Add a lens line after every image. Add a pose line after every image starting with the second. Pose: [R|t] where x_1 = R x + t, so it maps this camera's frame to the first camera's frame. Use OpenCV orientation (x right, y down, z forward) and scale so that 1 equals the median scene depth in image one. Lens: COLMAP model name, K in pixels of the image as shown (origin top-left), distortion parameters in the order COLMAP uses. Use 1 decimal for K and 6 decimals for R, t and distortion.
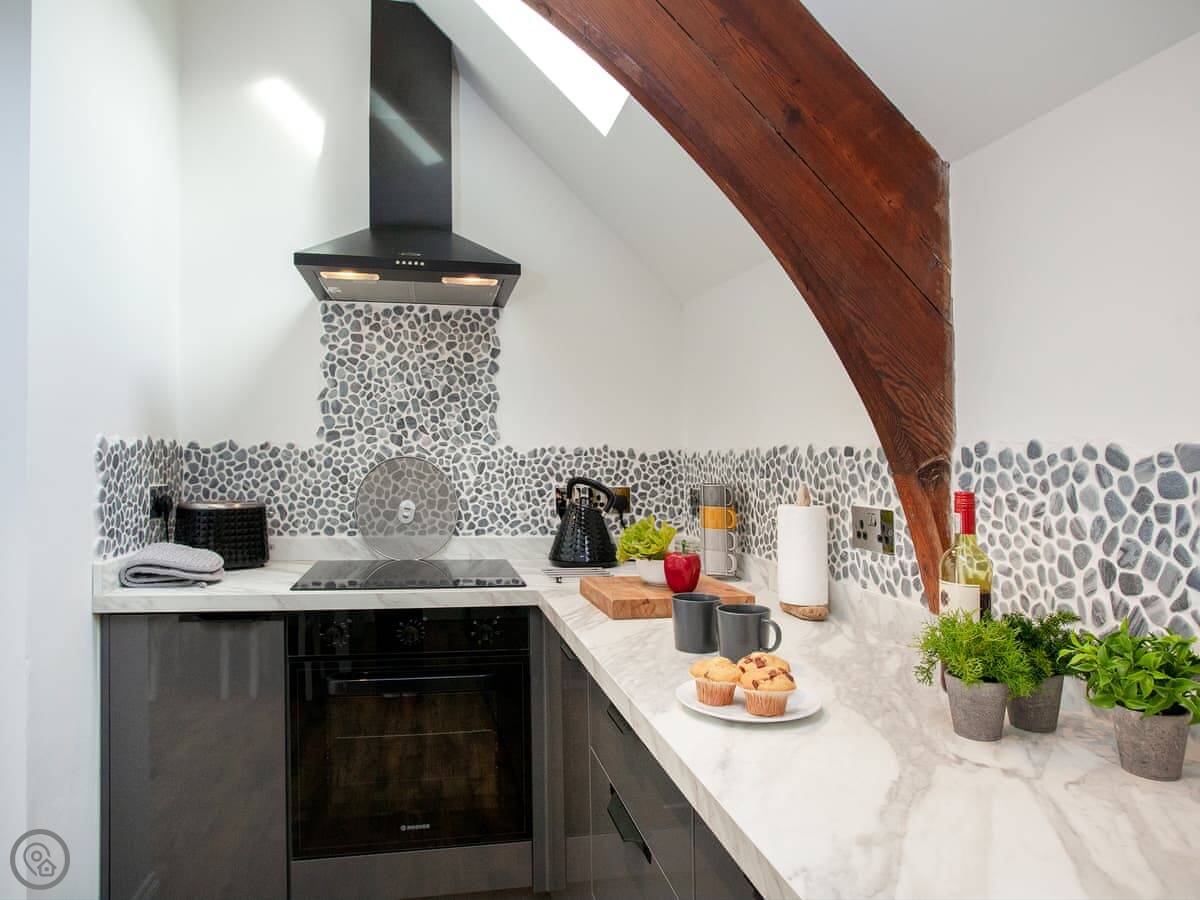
lens RADIAL K [[837.7, 0, 587.0], [0, 837.7, 440.2], [0, 0, 1]] dist [-0.044181, 0.017719]
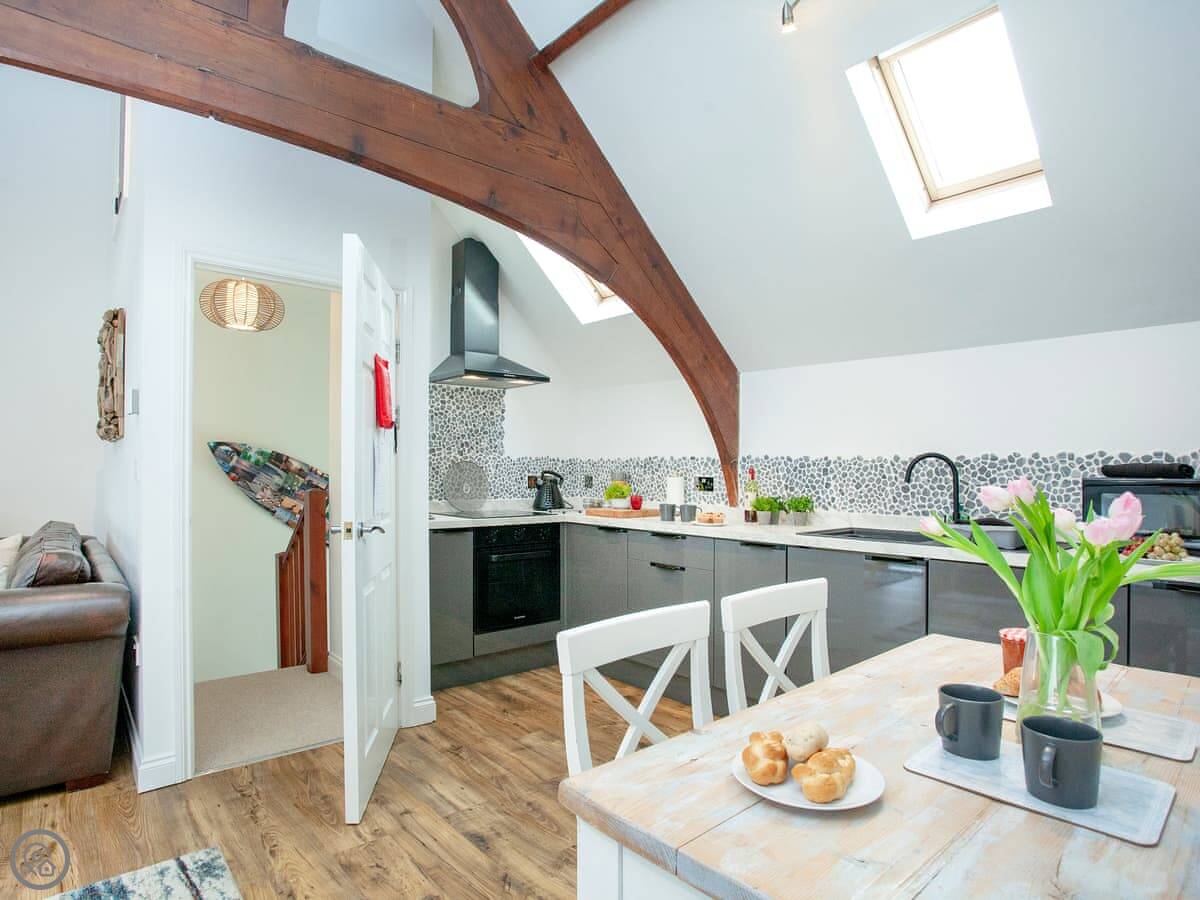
lens RADIAL K [[680.8, 0, 590.1], [0, 680.8, 448.5], [0, 0, 1]] dist [-0.064465, 0.029560]
pose [[0.894171, 0.008141, 0.447652, -0.763265], [-0.005444, 0.999958, -0.007312, -0.000633], [-0.447693, 0.004101, 0.894178, -0.686048]]
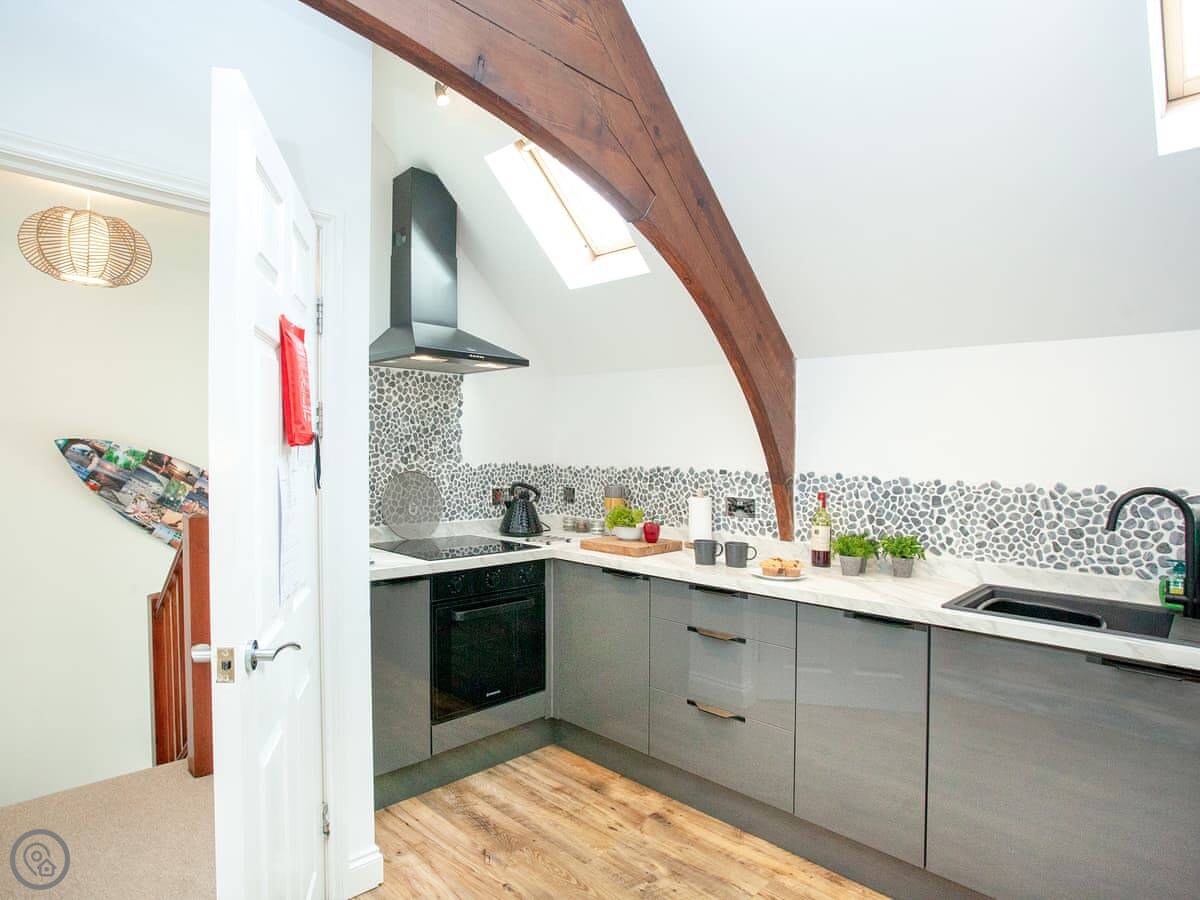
lens RADIAL K [[680.8, 0, 571.9], [0, 680.8, 453.7], [0, 0, 1]] dist [-0.064465, 0.029560]
pose [[0.850520, -0.002351, 0.525937, -0.681984], [-0.013662, 0.999554, 0.026561, -0.054263], [-0.525764, -0.029776, 0.850109, -0.213466]]
